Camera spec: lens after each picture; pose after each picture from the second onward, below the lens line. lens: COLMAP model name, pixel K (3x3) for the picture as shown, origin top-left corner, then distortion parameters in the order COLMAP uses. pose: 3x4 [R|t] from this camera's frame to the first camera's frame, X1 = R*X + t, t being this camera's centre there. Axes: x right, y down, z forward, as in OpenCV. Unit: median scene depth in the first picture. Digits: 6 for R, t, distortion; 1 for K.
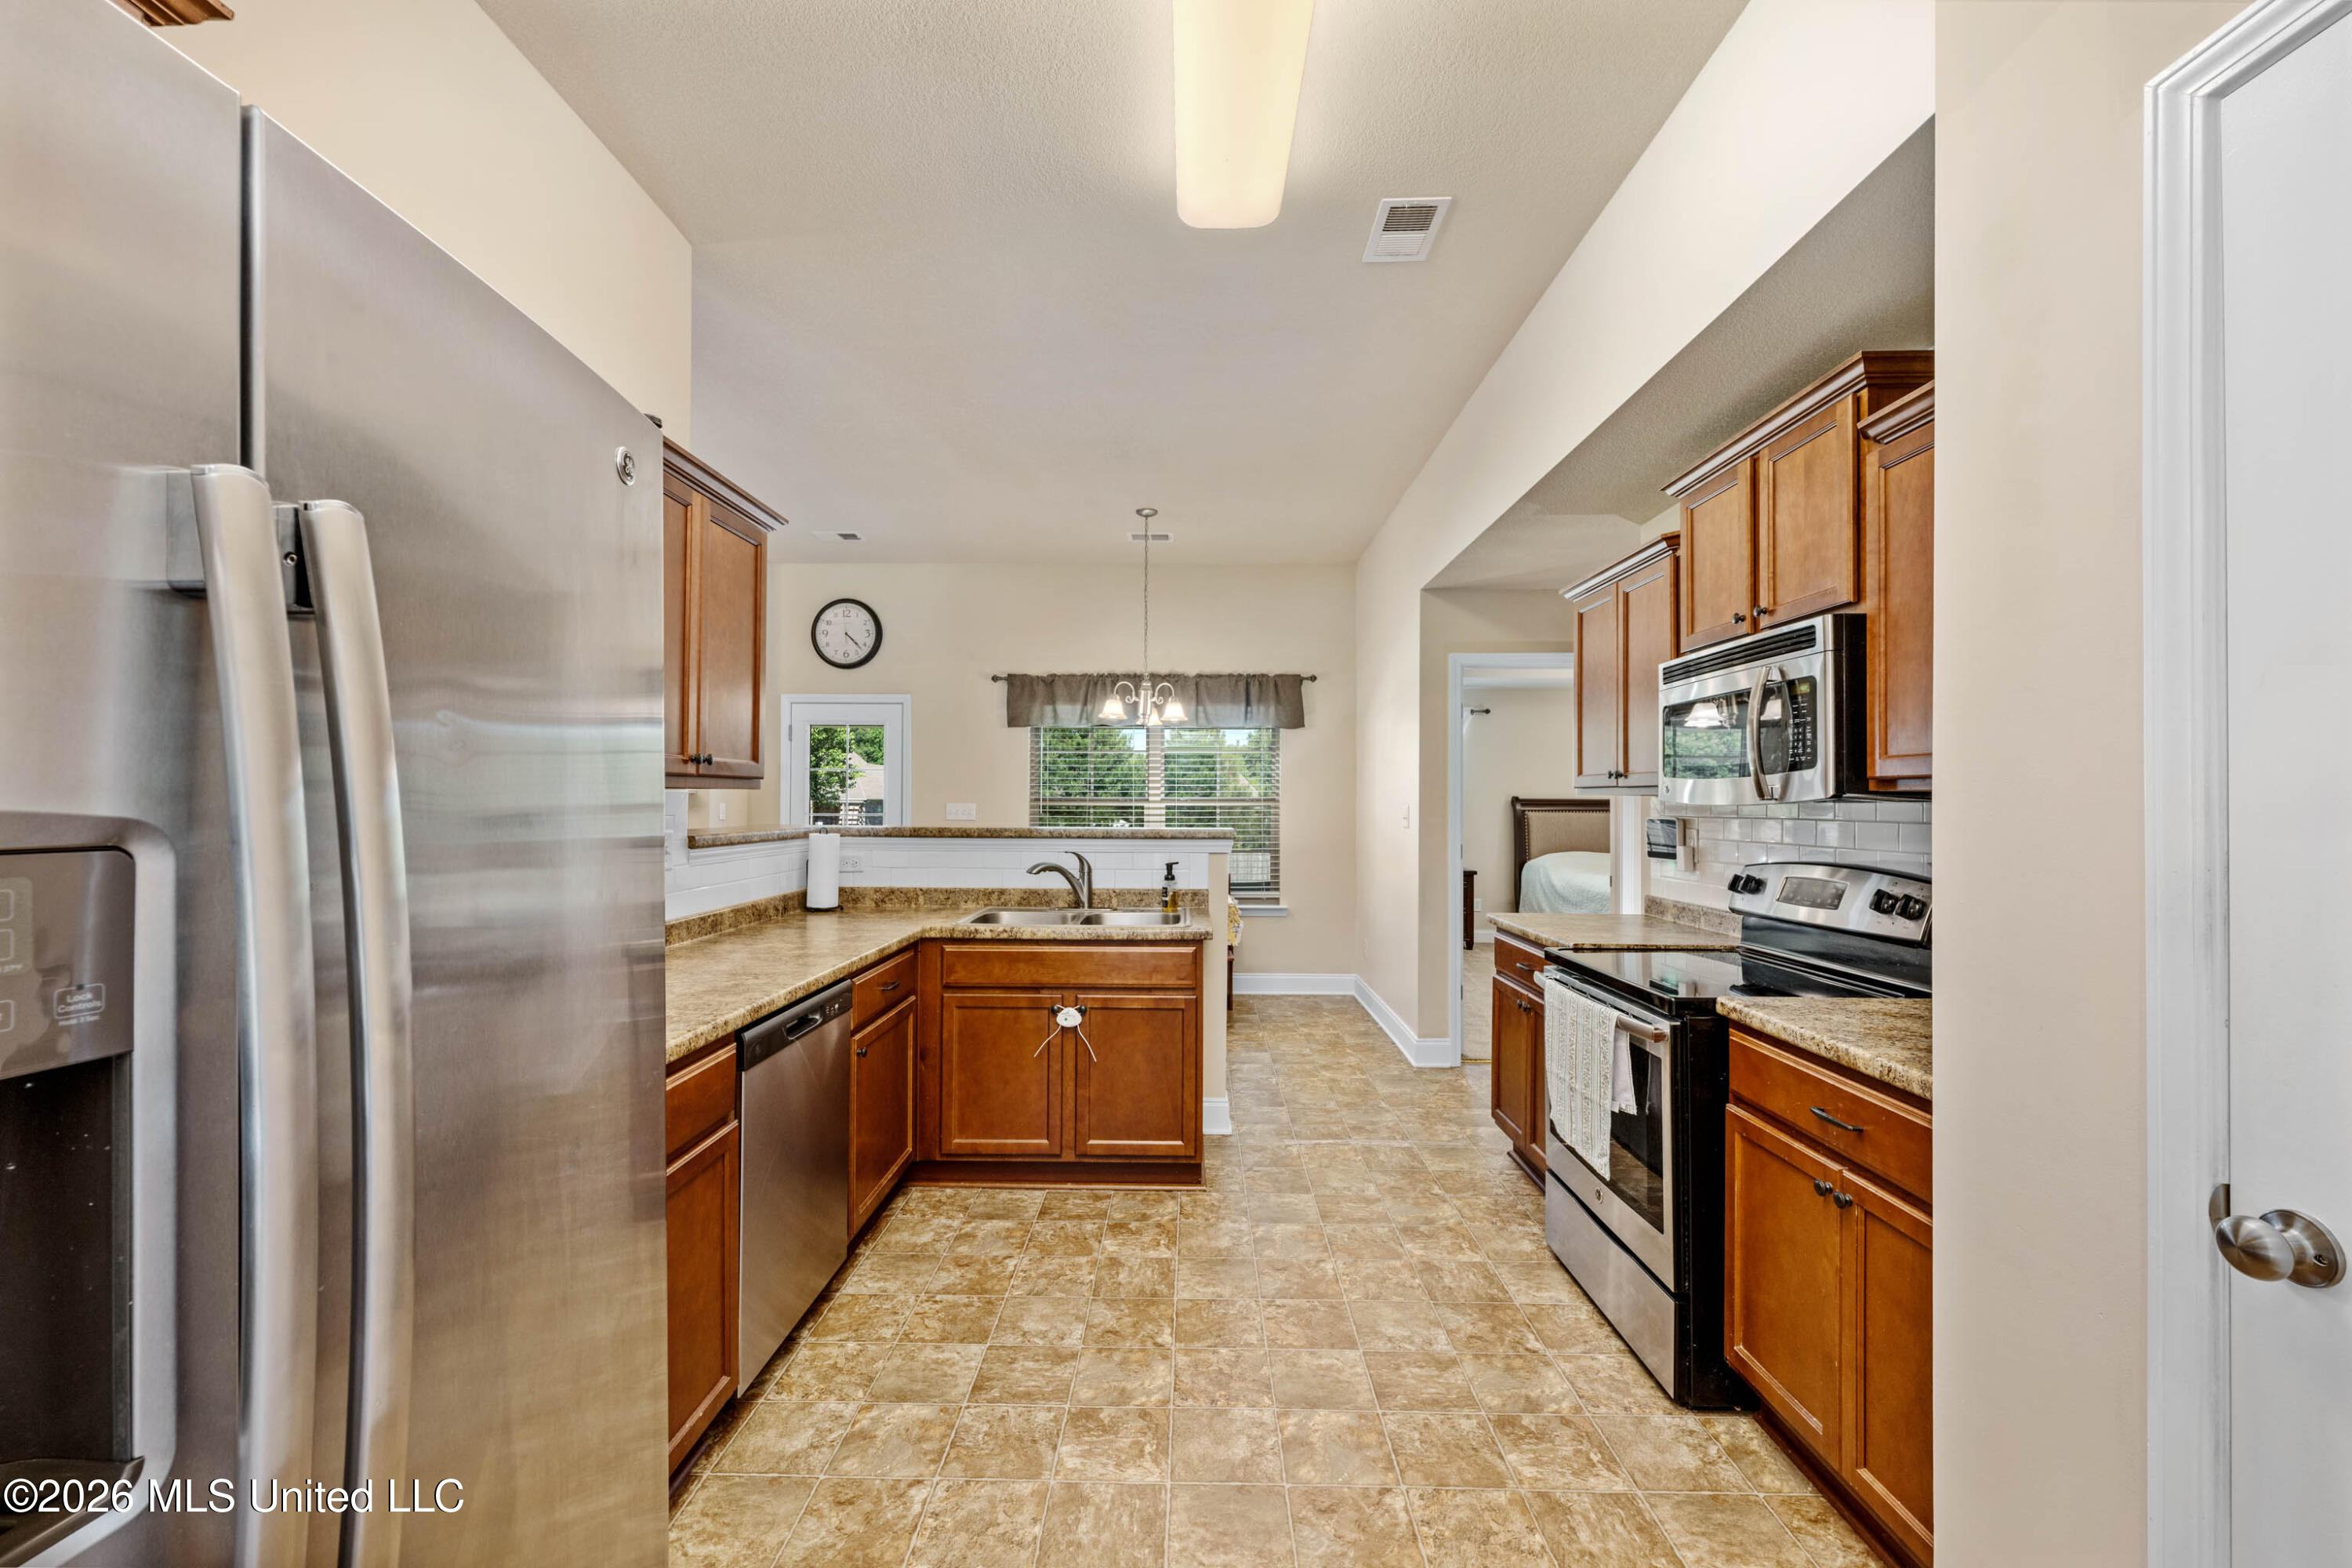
lens RADIAL K [[961.4, 0, 1178.6], [0, 961.4, 808.6], [0, 0, 1]] dist [-0.001039, -0.002997]
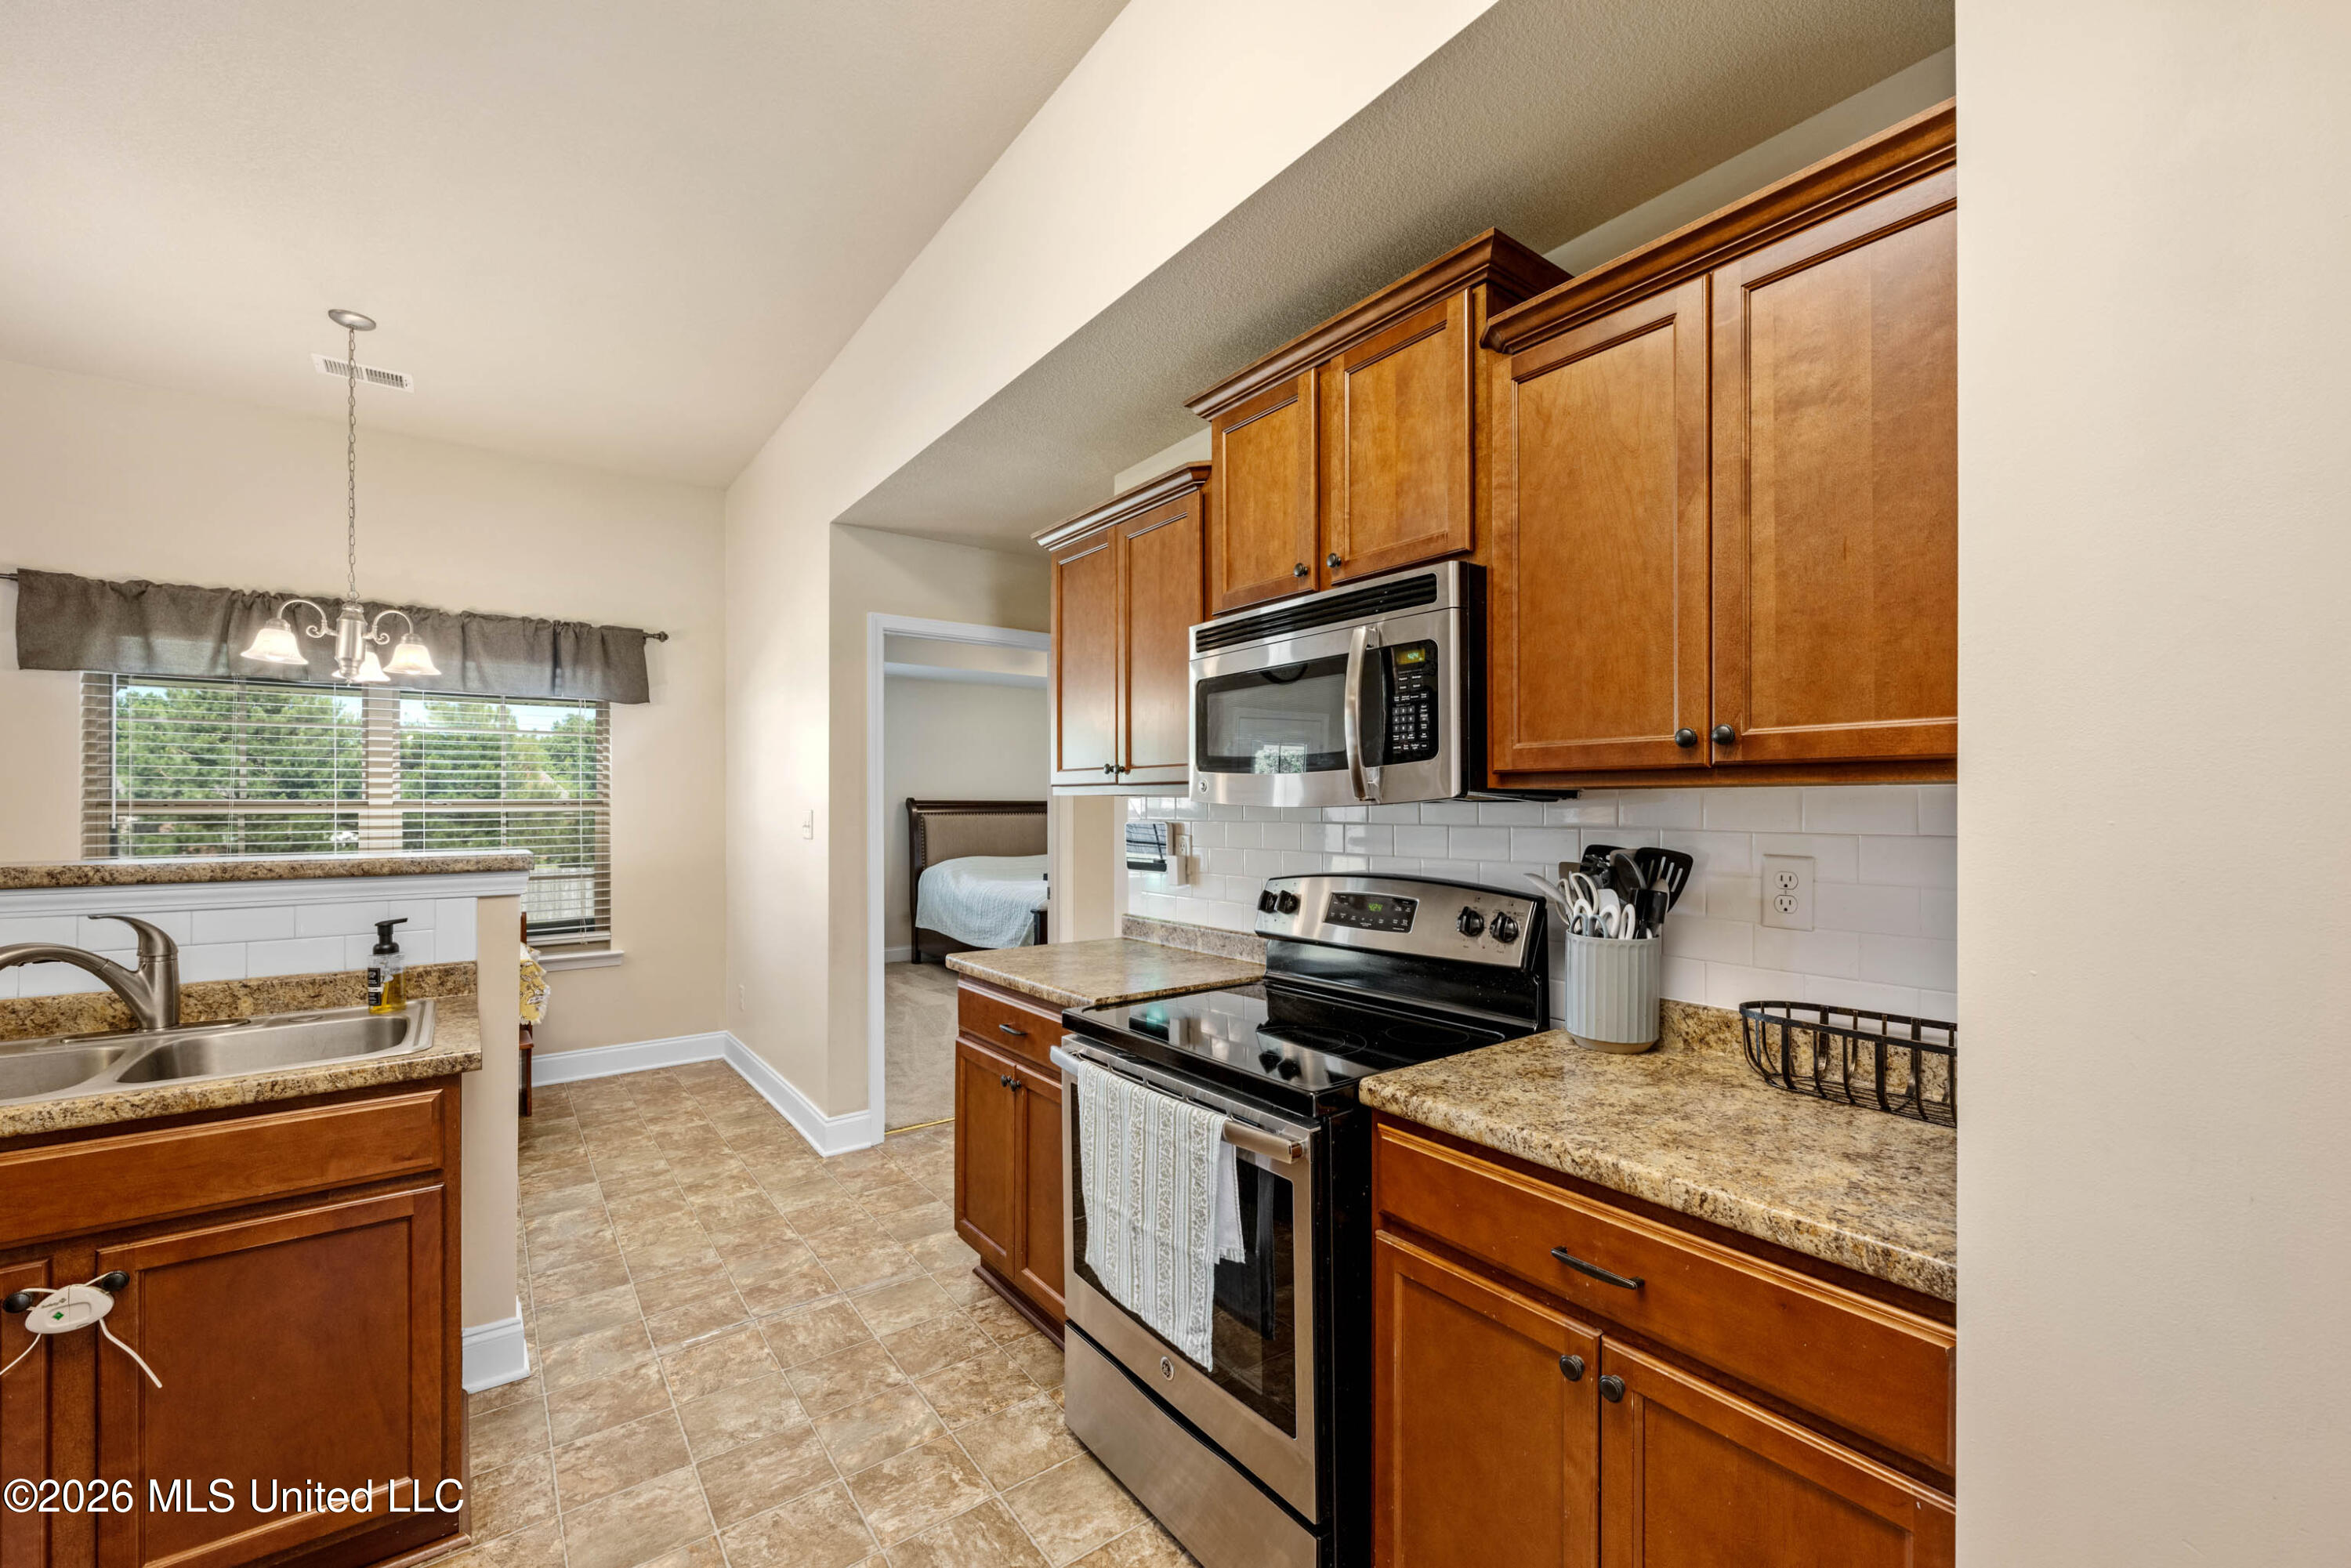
lens RADIAL K [[966.9, 0, 1195.1], [0, 966.9, 800.8], [0, 0, 1]] dist [-0.000835, 0.000014]
pose [[0.791523, -0.003285, 0.611130, 0.020145], [0.009236, 0.999936, -0.006588, -0.003125], [-0.611069, 0.010859, 0.791503, 0.320172]]
